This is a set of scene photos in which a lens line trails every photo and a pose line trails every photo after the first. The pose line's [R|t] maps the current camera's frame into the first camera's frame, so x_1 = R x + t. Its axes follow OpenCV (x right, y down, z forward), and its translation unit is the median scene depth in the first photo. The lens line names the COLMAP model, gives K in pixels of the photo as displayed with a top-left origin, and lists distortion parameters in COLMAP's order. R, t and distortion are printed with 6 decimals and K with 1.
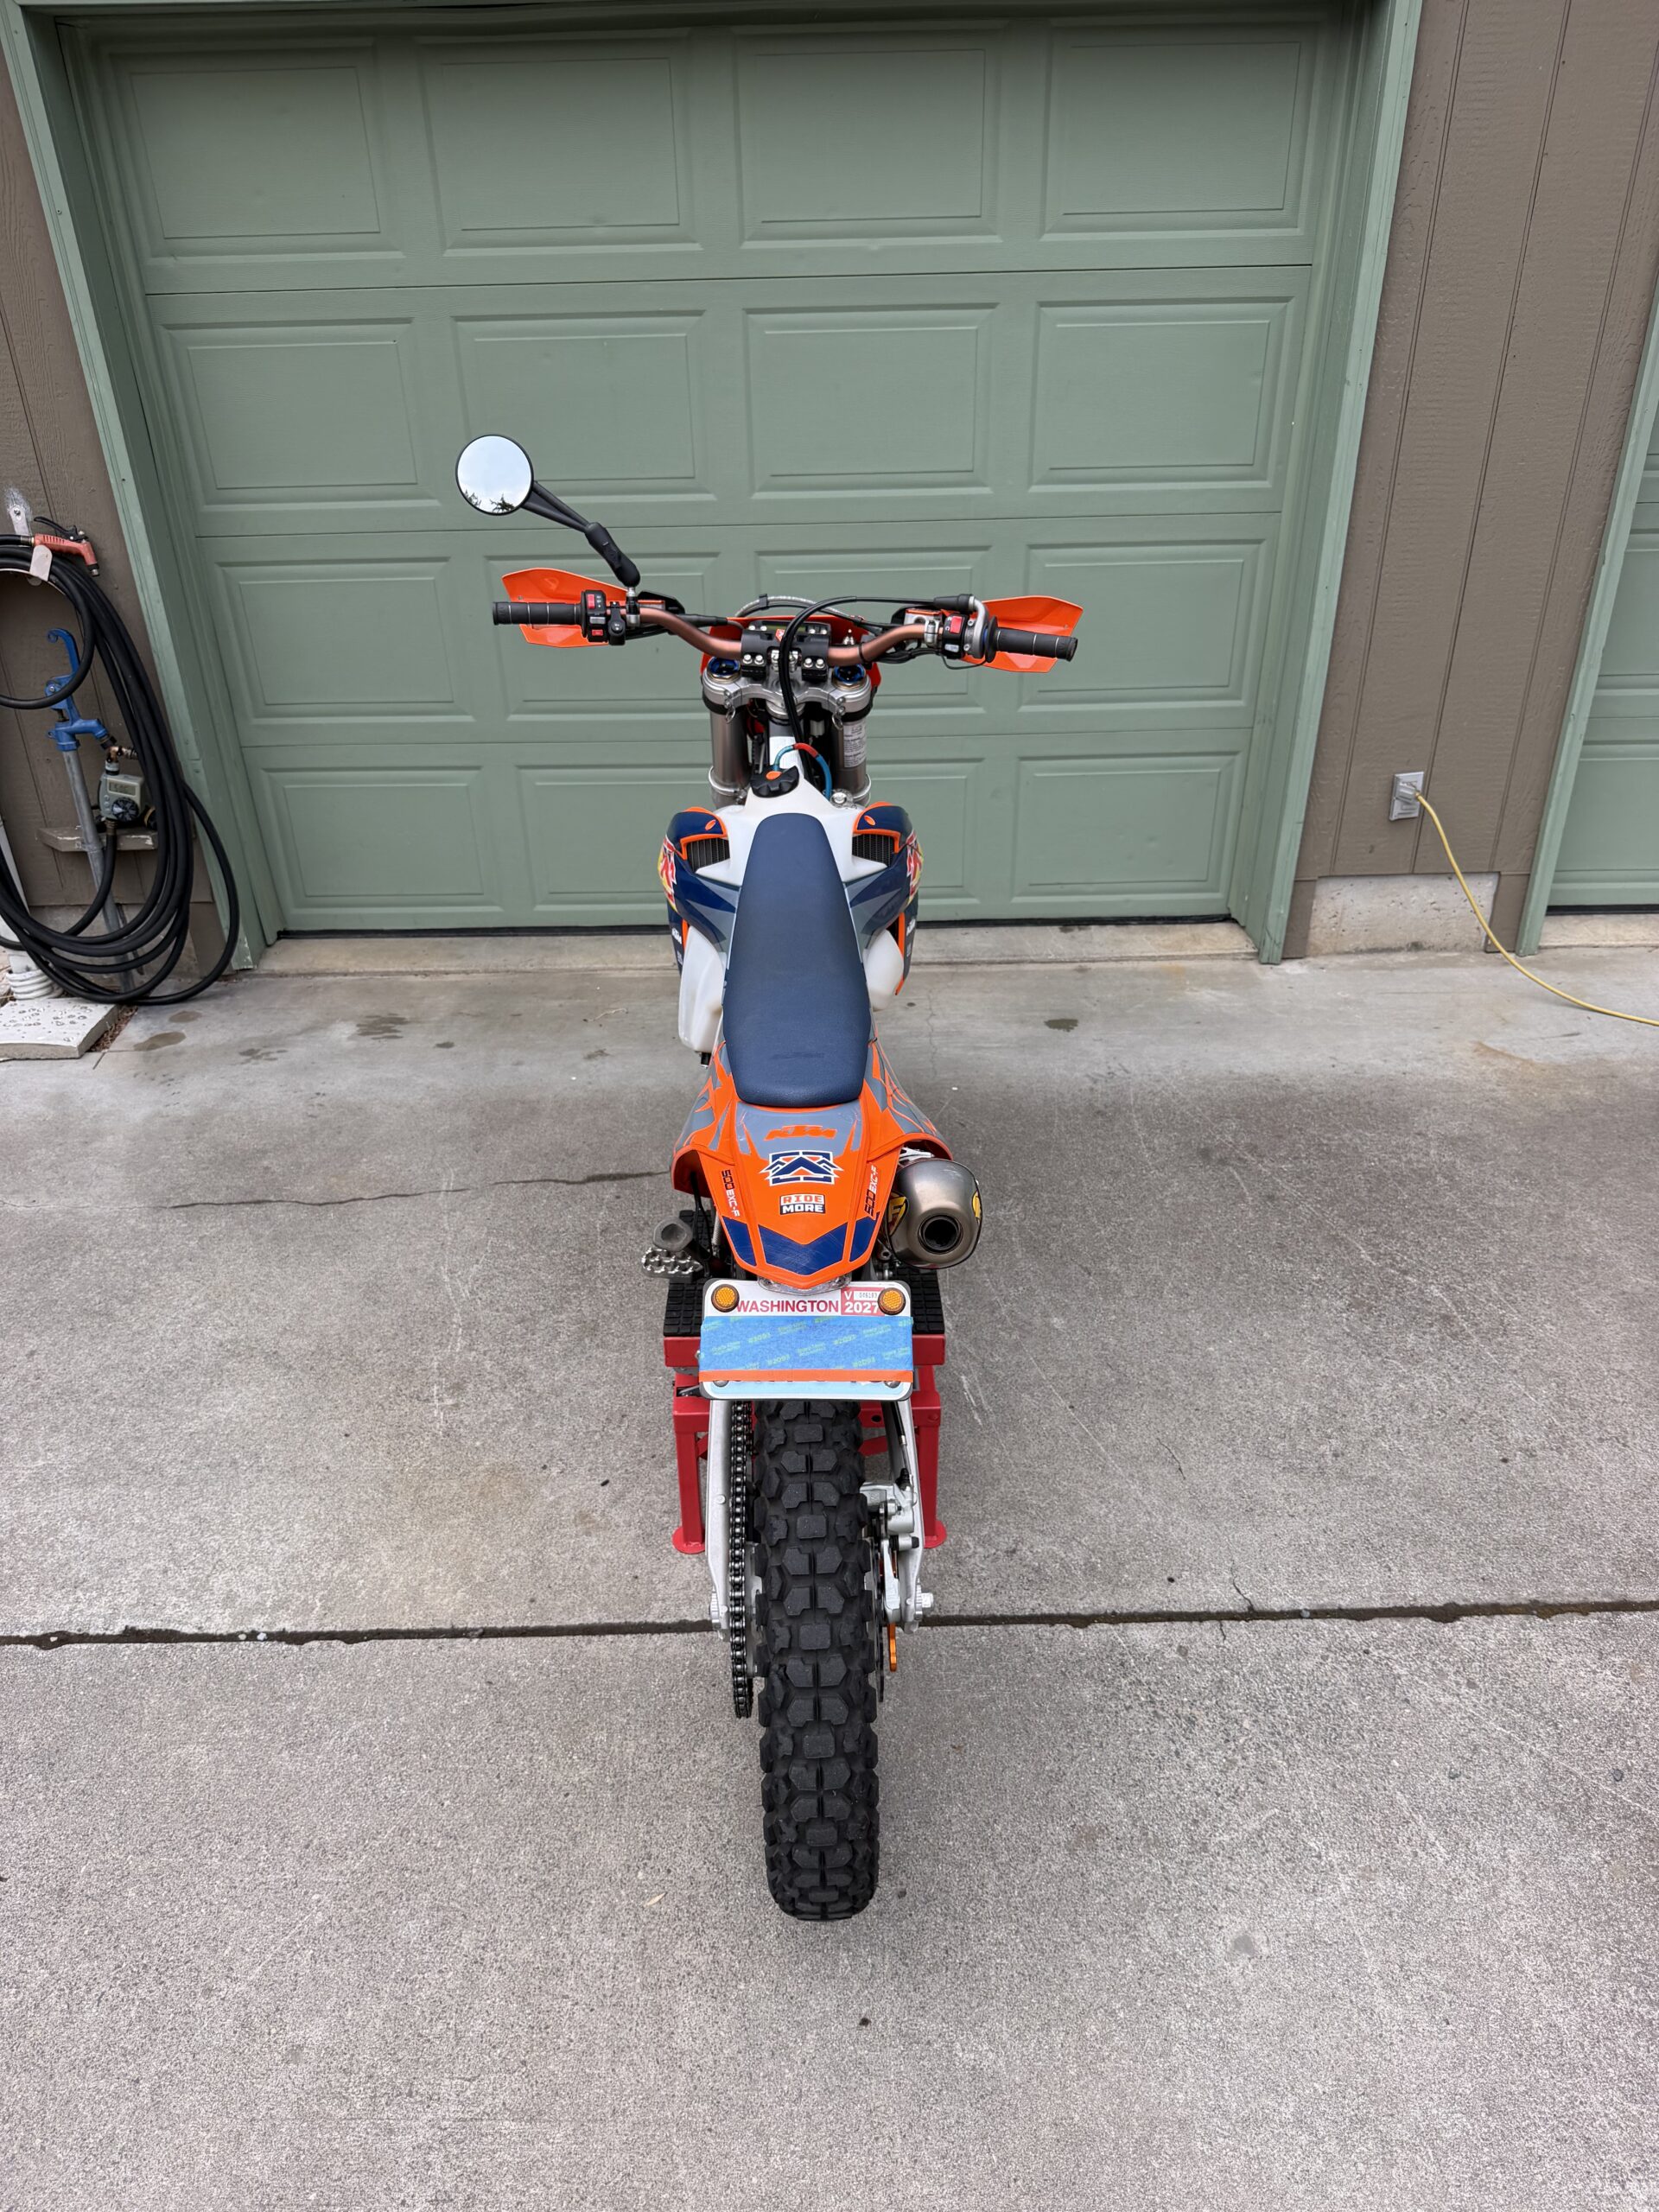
lens RADIAL K [[1574.3, 0, 829.5], [0, 1574.3, 1106.0], [0, 0, 1]] dist [0.116773, -0.243006]
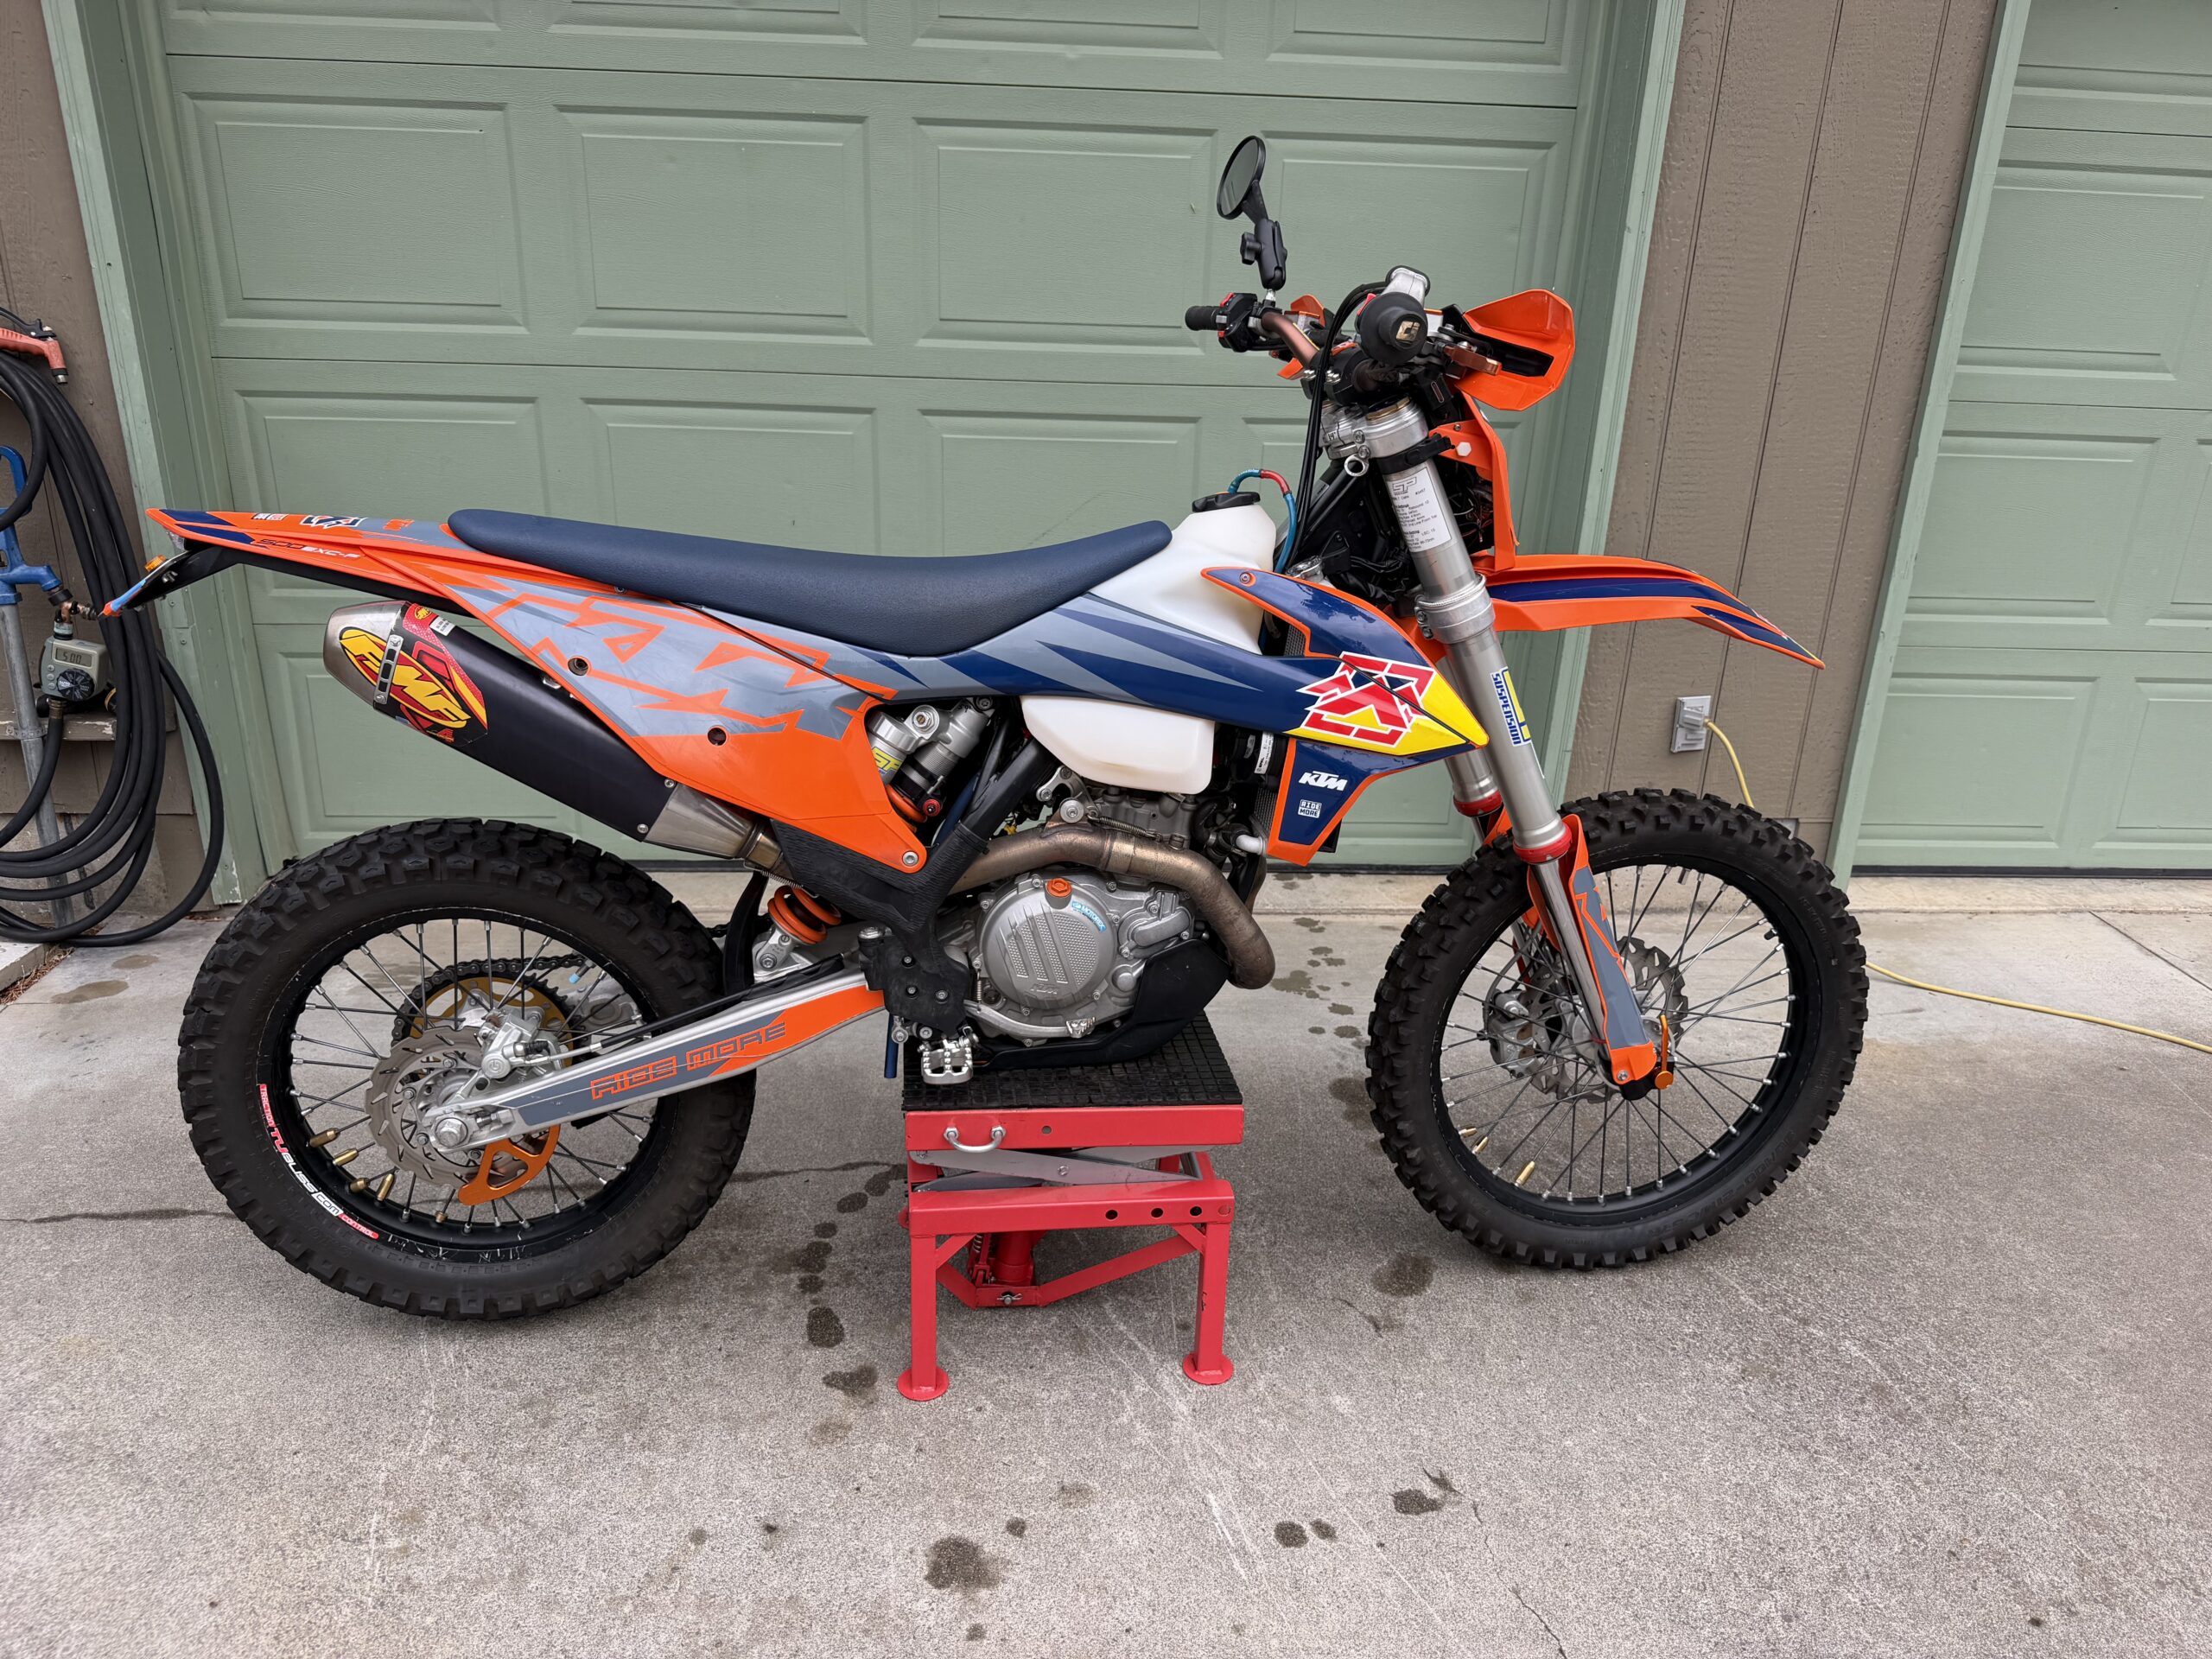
lens RADIAL K [[1590.8, 0, 1100.3], [0, 1590.8, 837.6], [0, 0, 1]] dist [-0.006580, -0.003804]
pose [[0.996111, 0.024742, 0.084566, -0.019097], [-0.009372, 0.984071, -0.177530, 0.018176], [-0.087612, 0.176047, 0.980475, 0.264718]]
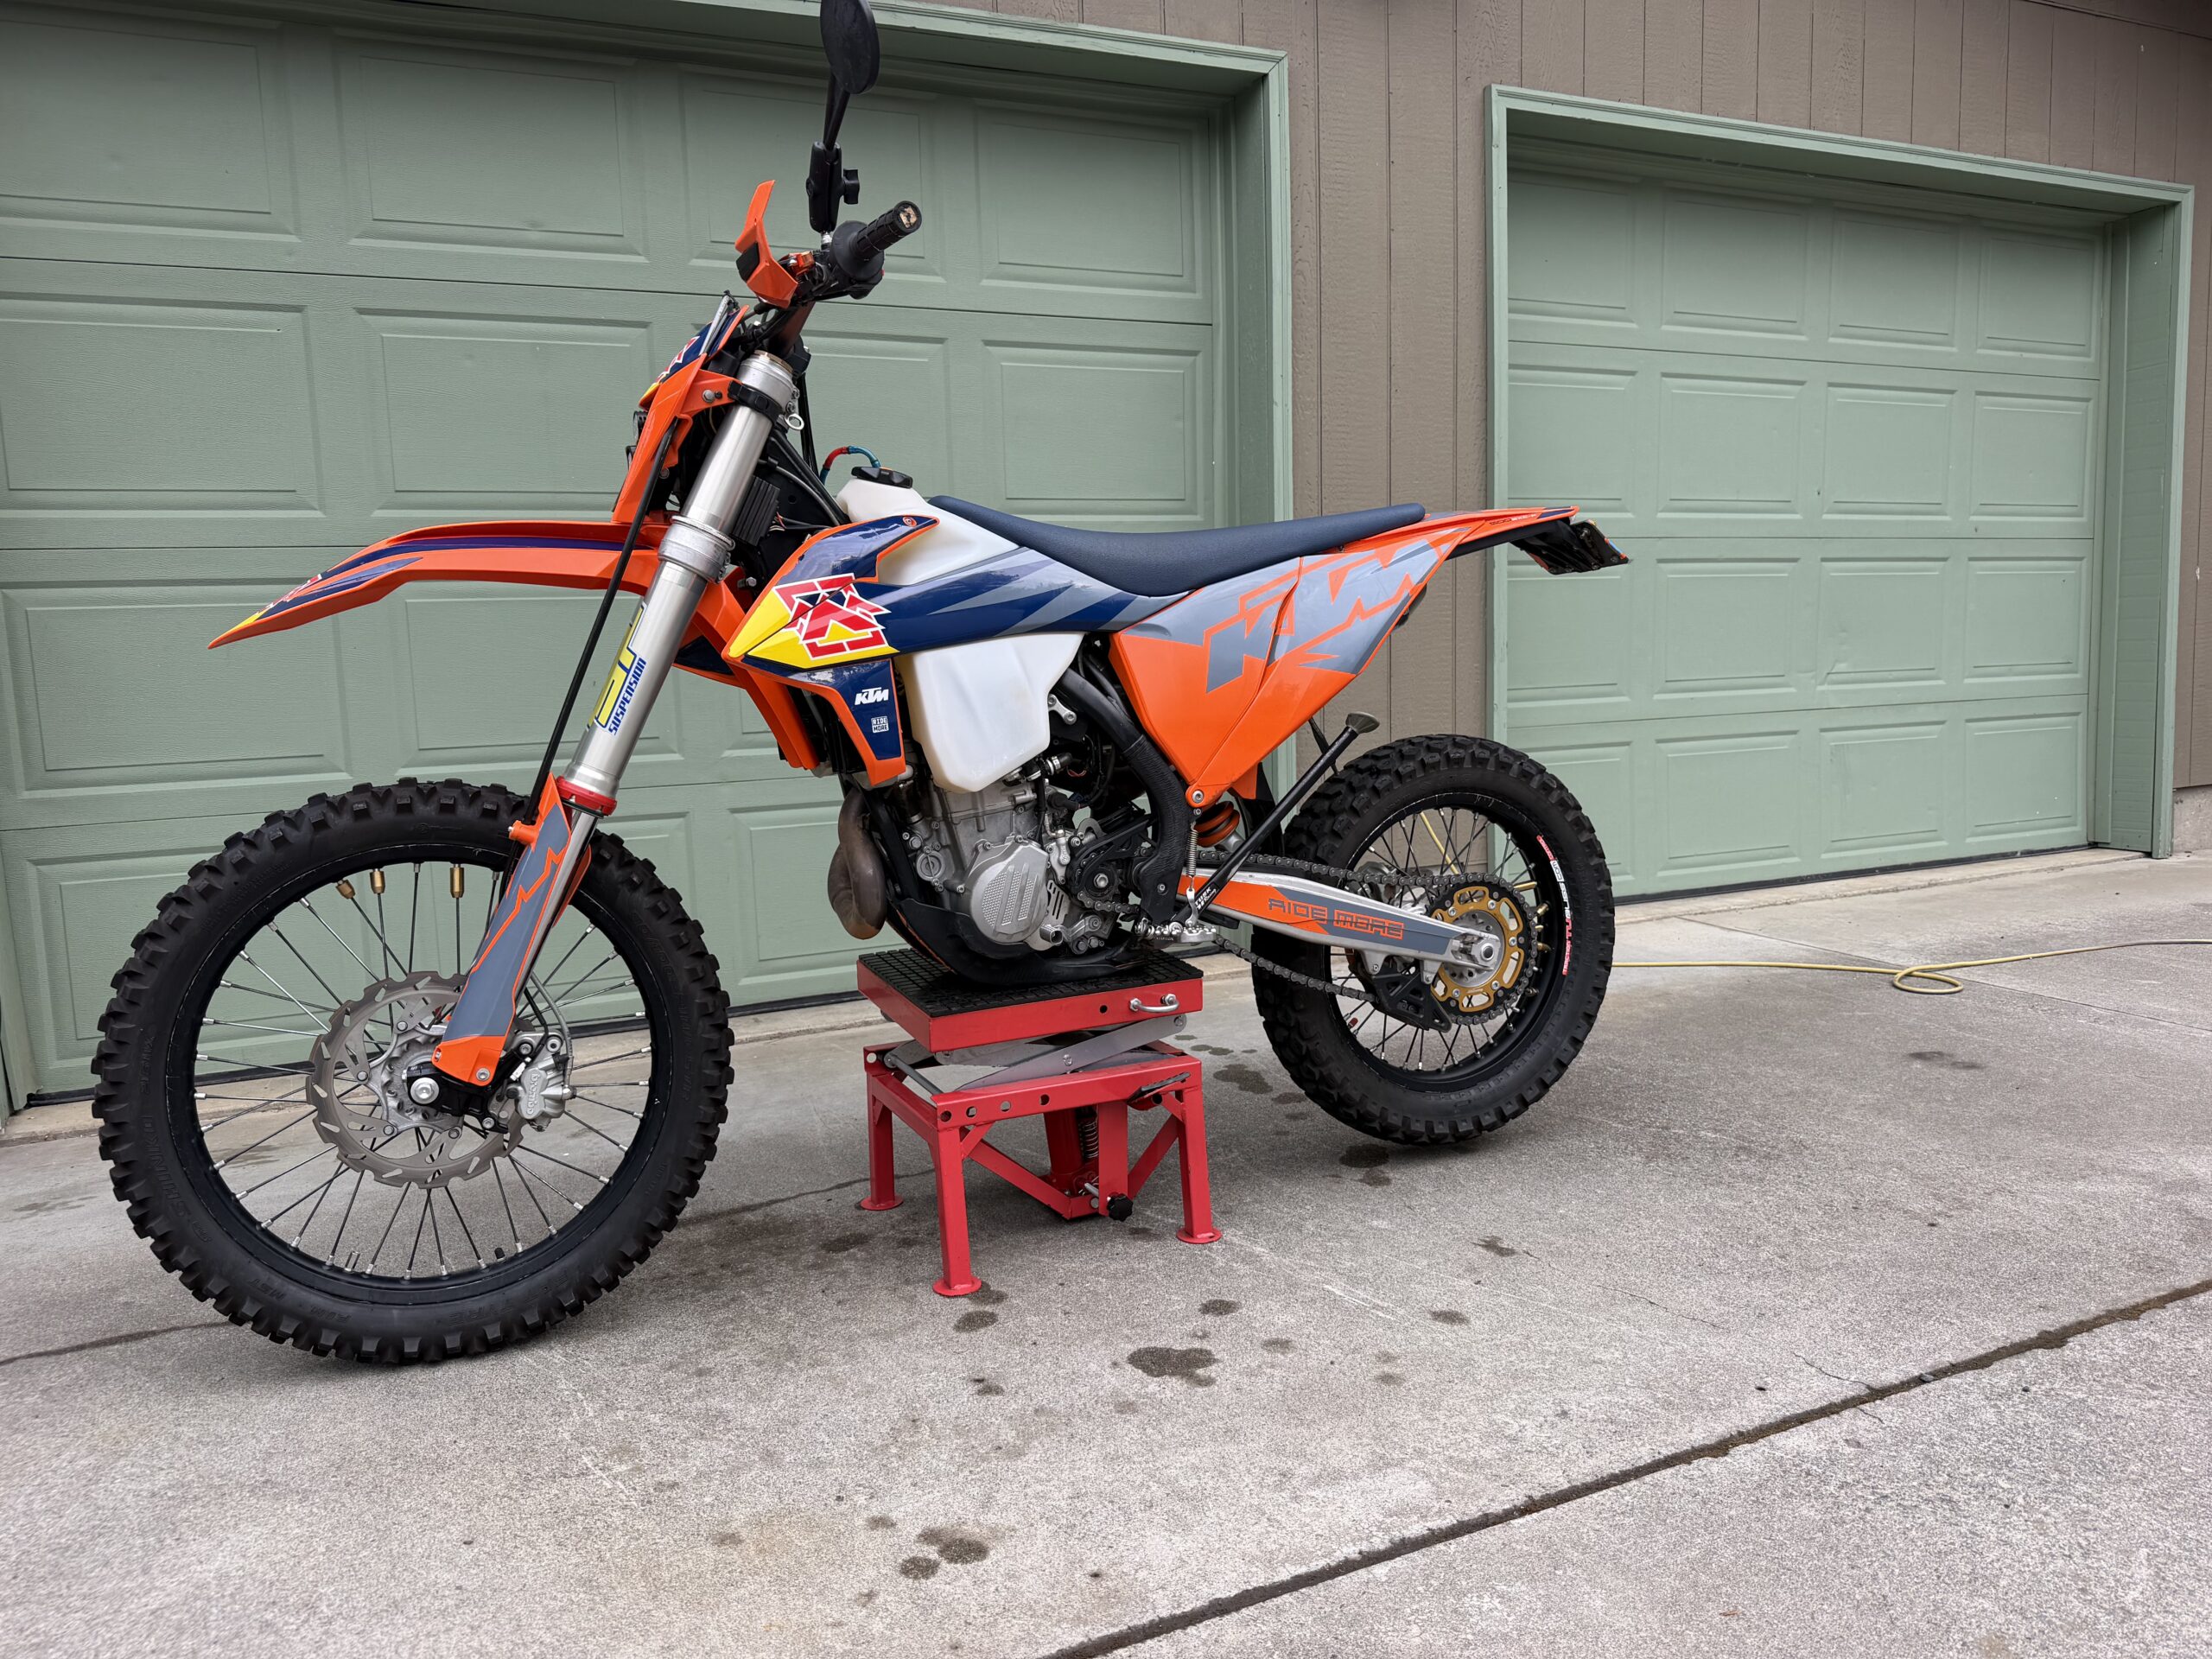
lens RADIAL K [[1580.5, 0, 1106.0], [0, 1580.5, 829.5], [0, 0, 1]] dist [0.000125, -0.006338]
pose [[0.910754, -0.057897, 0.408871, -0.254260], [0.222159, 0.903326, -0.366944, 0.191409], [-0.348099, 0.425030, 0.835570, 0.274055]]
